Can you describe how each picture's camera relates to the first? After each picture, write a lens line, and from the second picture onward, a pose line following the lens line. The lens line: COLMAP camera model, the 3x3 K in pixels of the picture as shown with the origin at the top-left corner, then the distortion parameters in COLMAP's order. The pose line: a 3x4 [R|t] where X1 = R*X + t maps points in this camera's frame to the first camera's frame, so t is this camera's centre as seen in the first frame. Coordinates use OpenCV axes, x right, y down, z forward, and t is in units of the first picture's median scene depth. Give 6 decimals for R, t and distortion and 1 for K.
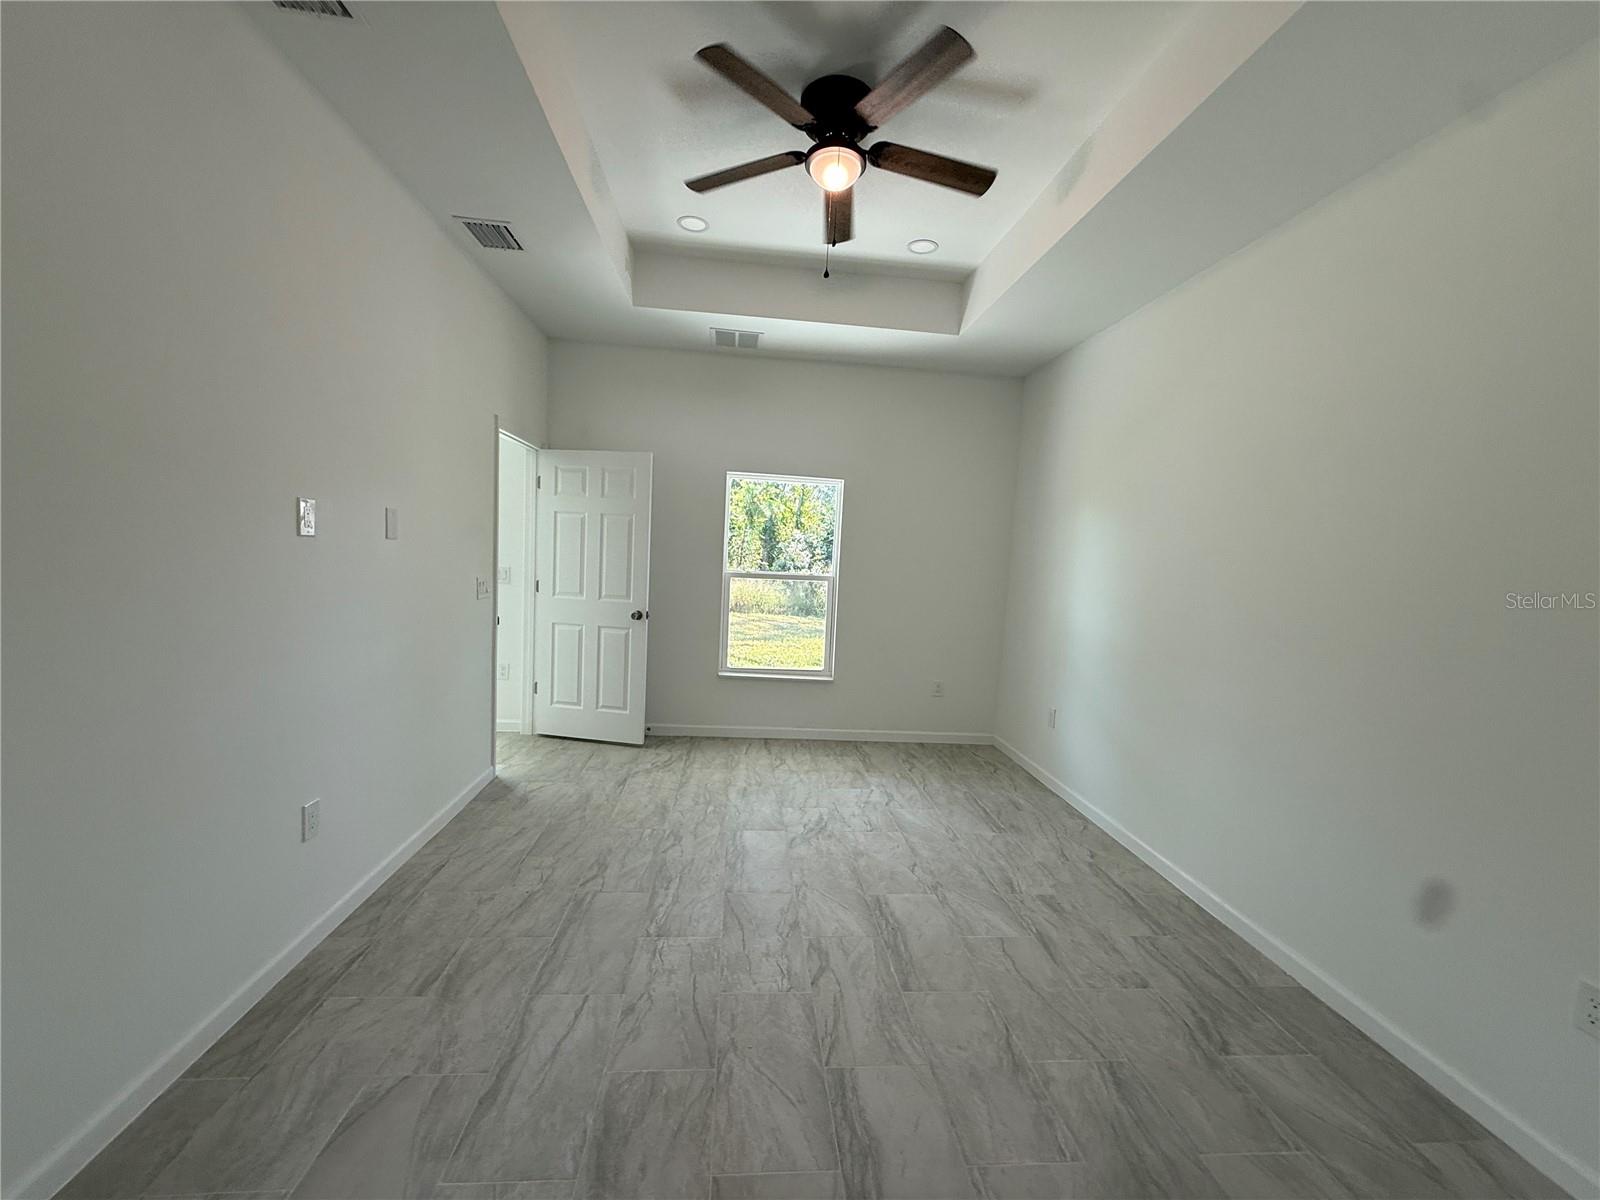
lens RADIAL K [[642.4, 0, 790.7], [0, 642.4, 598.3], [0, 0, 1]] dist [-0.000736, 0.000619]
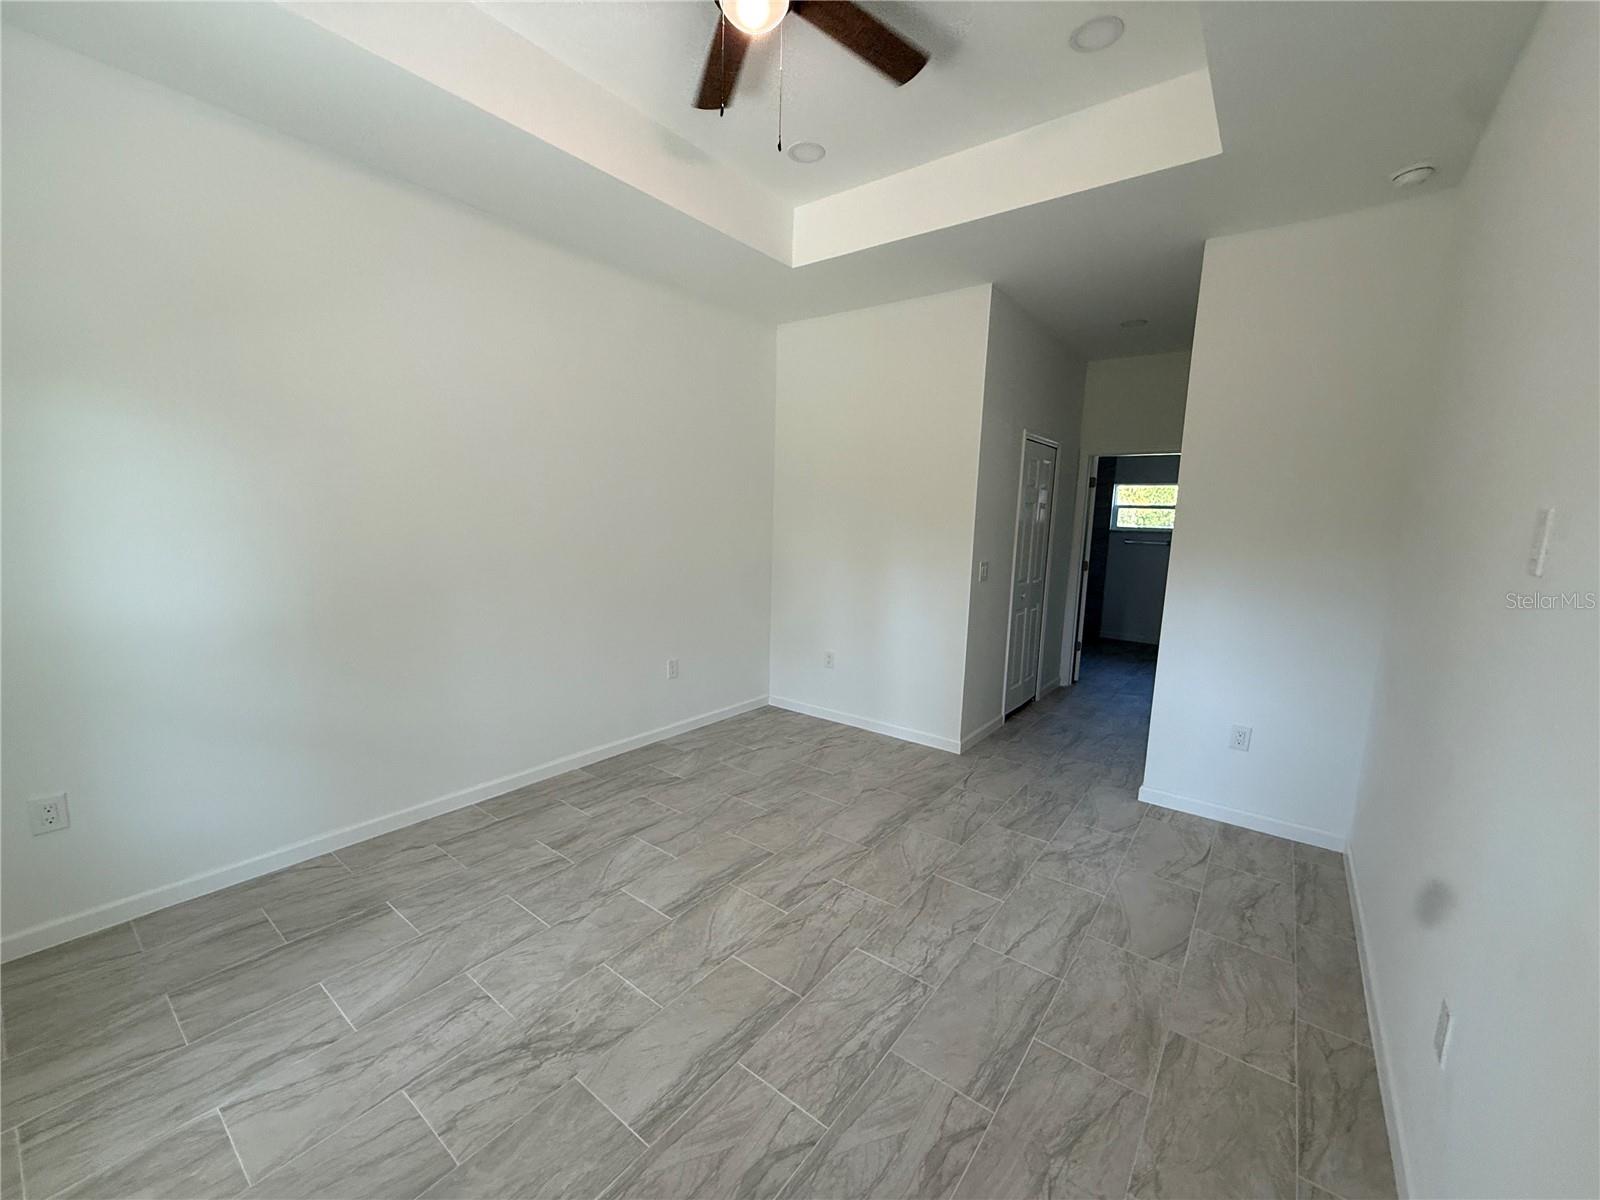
lens RADIAL K [[642.4, 0, 799.9], [0, 642.4, 604.2], [0, 0, 1]] dist [-0.000736, 0.000619]
pose [[-0.742771, -0.165532, 0.648761, -0.546582], [-0.016113, 0.973095, 0.229838, -0.164259], [-0.669352, 0.160264, -0.725454, 1.586100]]
